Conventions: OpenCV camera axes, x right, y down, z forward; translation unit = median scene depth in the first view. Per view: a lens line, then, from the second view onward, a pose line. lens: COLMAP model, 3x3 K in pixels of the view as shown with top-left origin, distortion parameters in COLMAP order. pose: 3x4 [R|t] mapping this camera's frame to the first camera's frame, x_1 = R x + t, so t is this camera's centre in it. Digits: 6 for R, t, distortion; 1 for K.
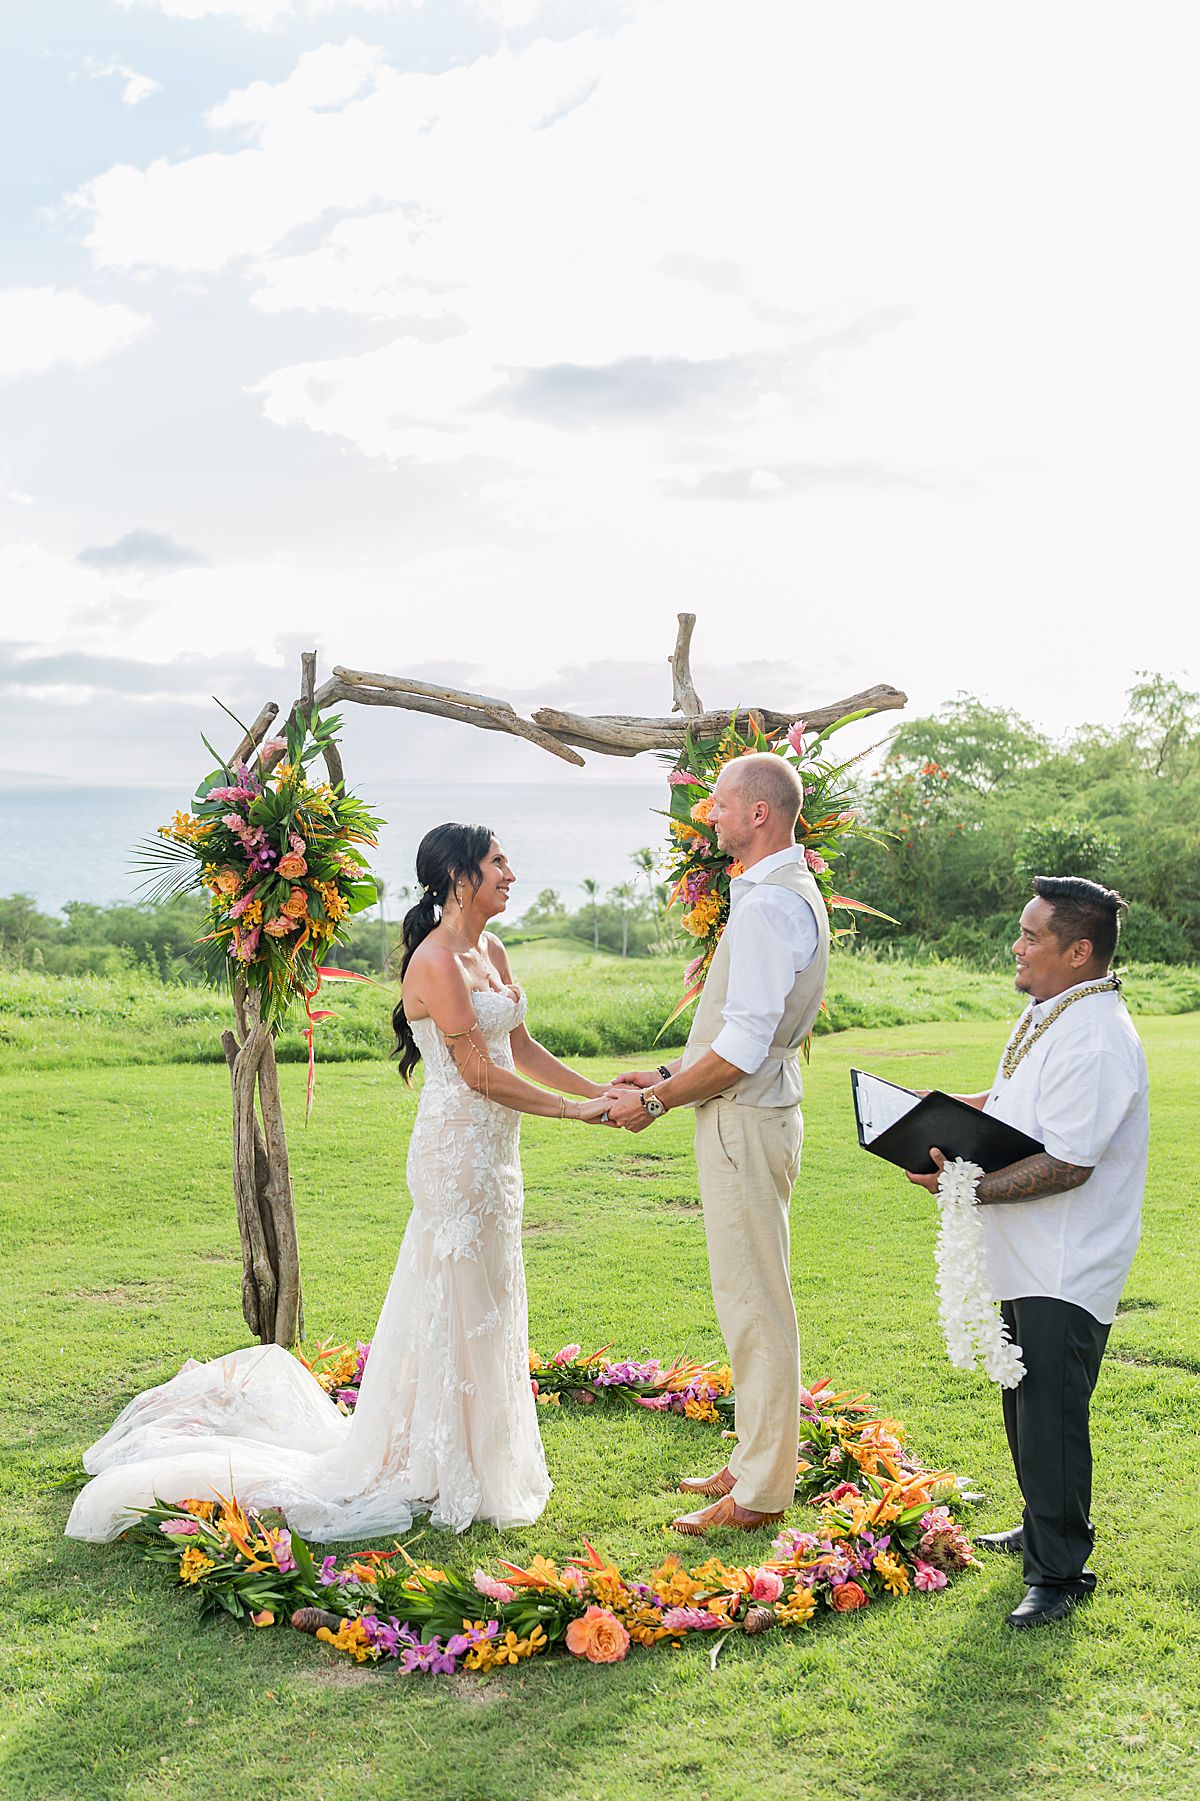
lens RADIAL K [[1918.5, 0, 537.1], [0, 1918.5, 932.2], [0, 0, 1]] dist [-0.000452, 0.021494]
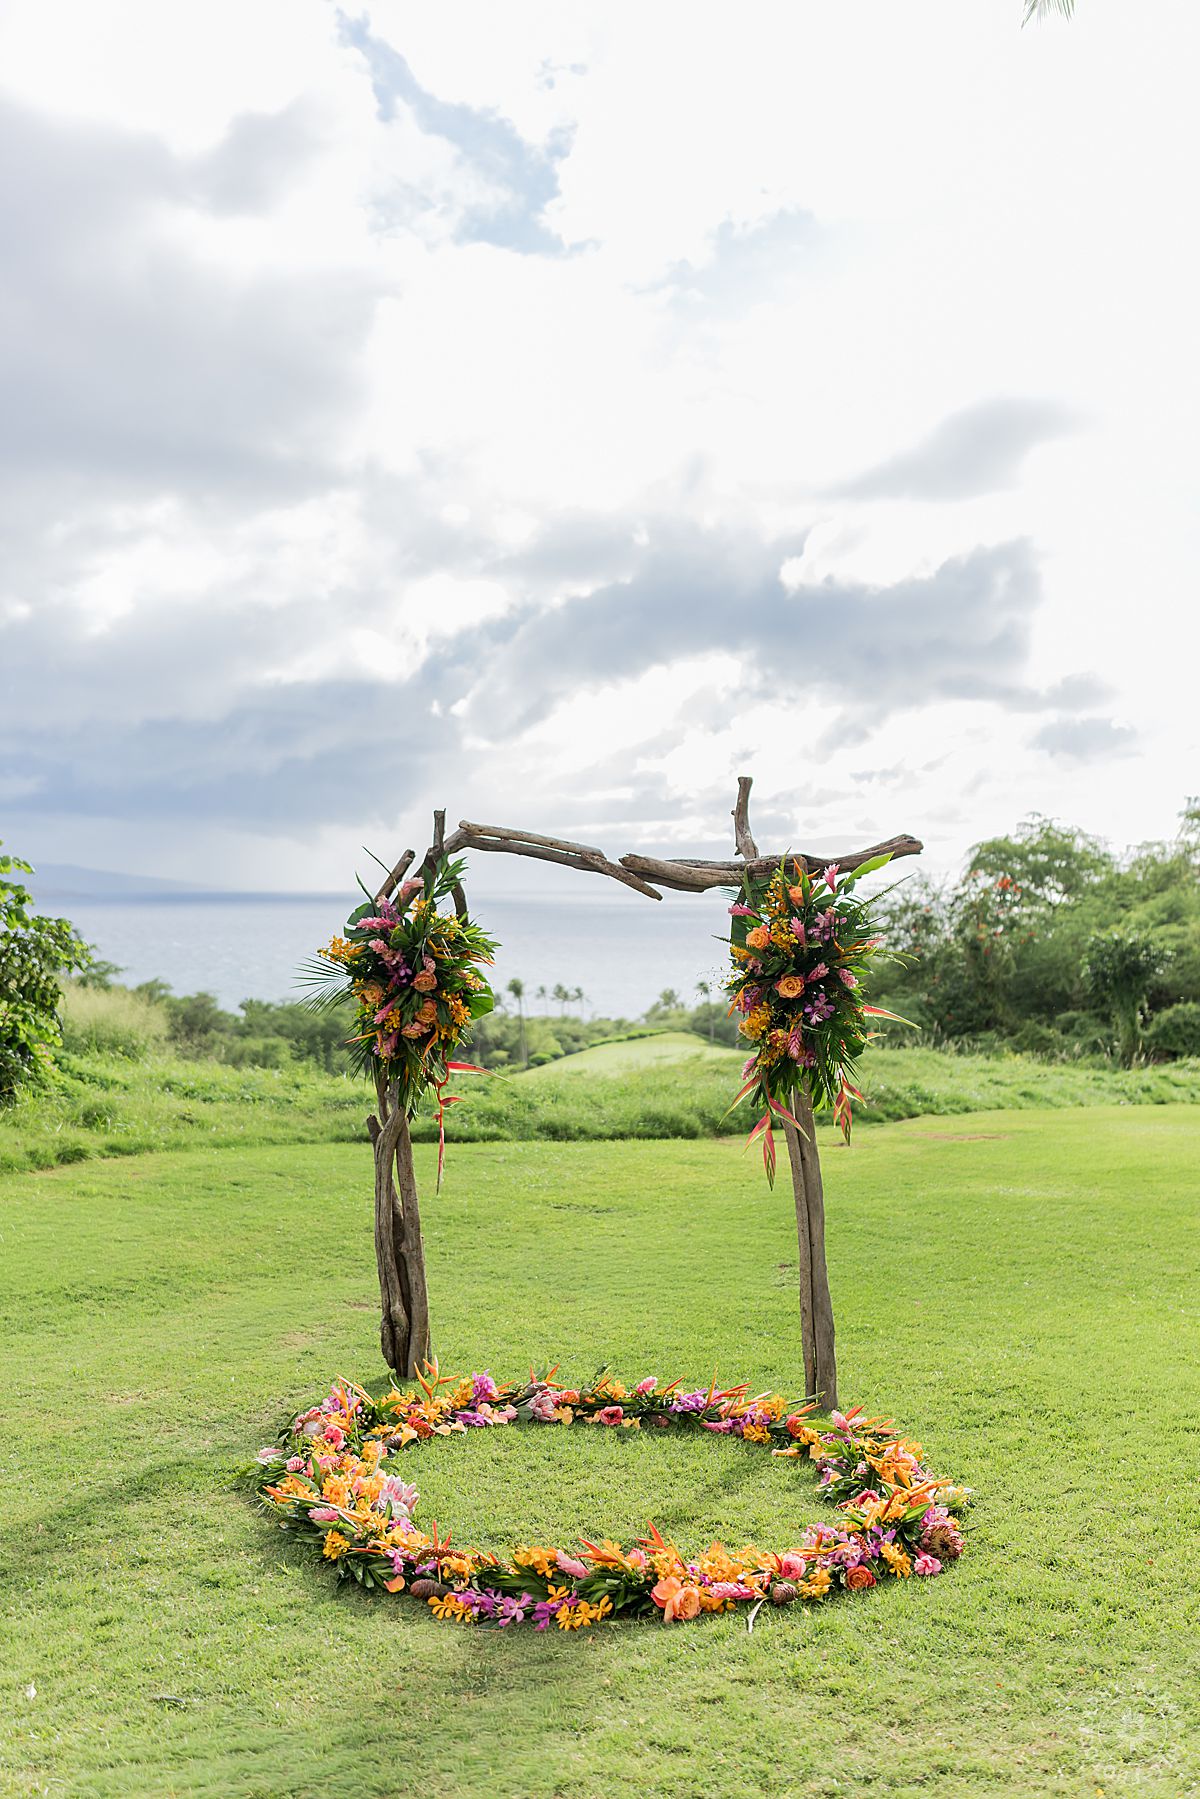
lens RADIAL K [[1730.5, 0, 600.0], [0, 1730.5, 899.5], [0, 0, 1]] dist [0.007387, 0.012633]
pose [[0.999291, -0.000247, -0.037653, 0.027108], [-0.002494, 0.997349, -0.072723, -0.006095], [0.037571, 0.072766, 0.996641, -0.111249]]
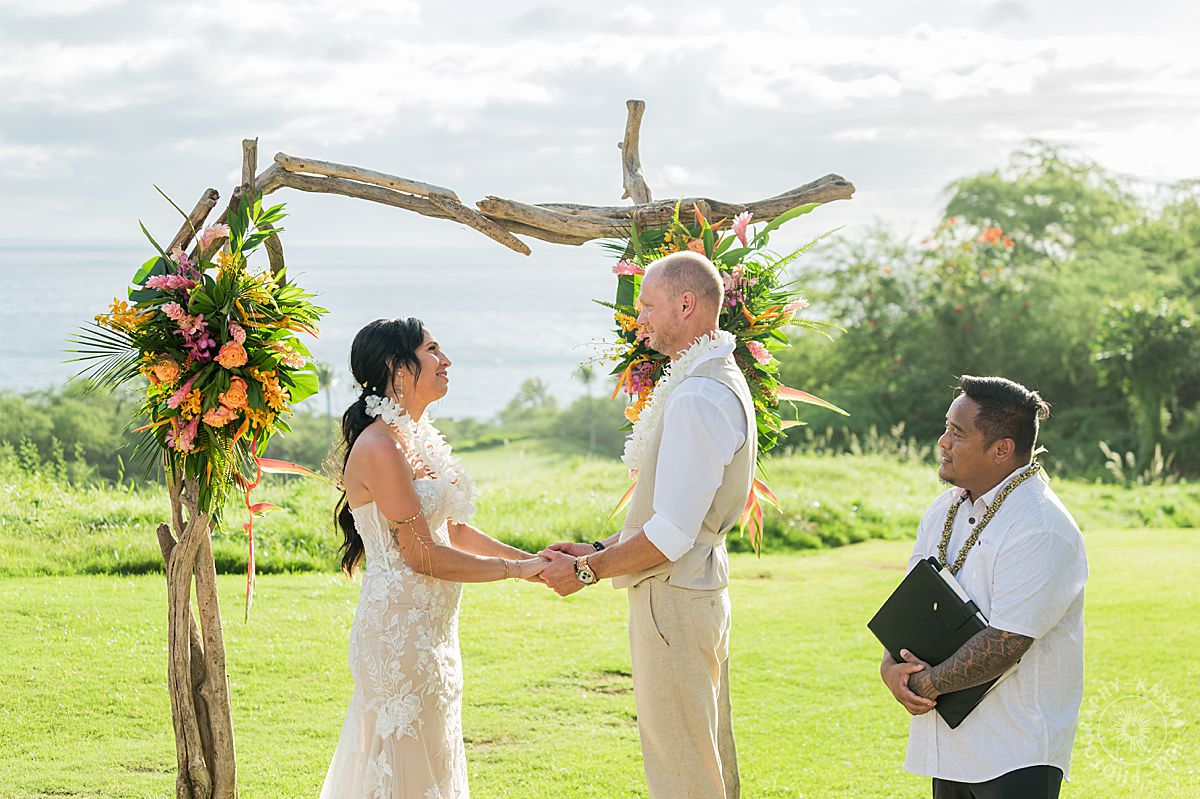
lens RADIAL K [[2441.5, 0, 600.0], [0, 2441.5, 399.5], [0, 0, 1]] dist [0.043990, 0.000985]
pose [[0.999560, 0.003976, 0.029406, 0.024207], [-0.003583, 0.999904, -0.013404, 0.004424], [-0.029456, 0.013293, 0.999478, -0.257430]]
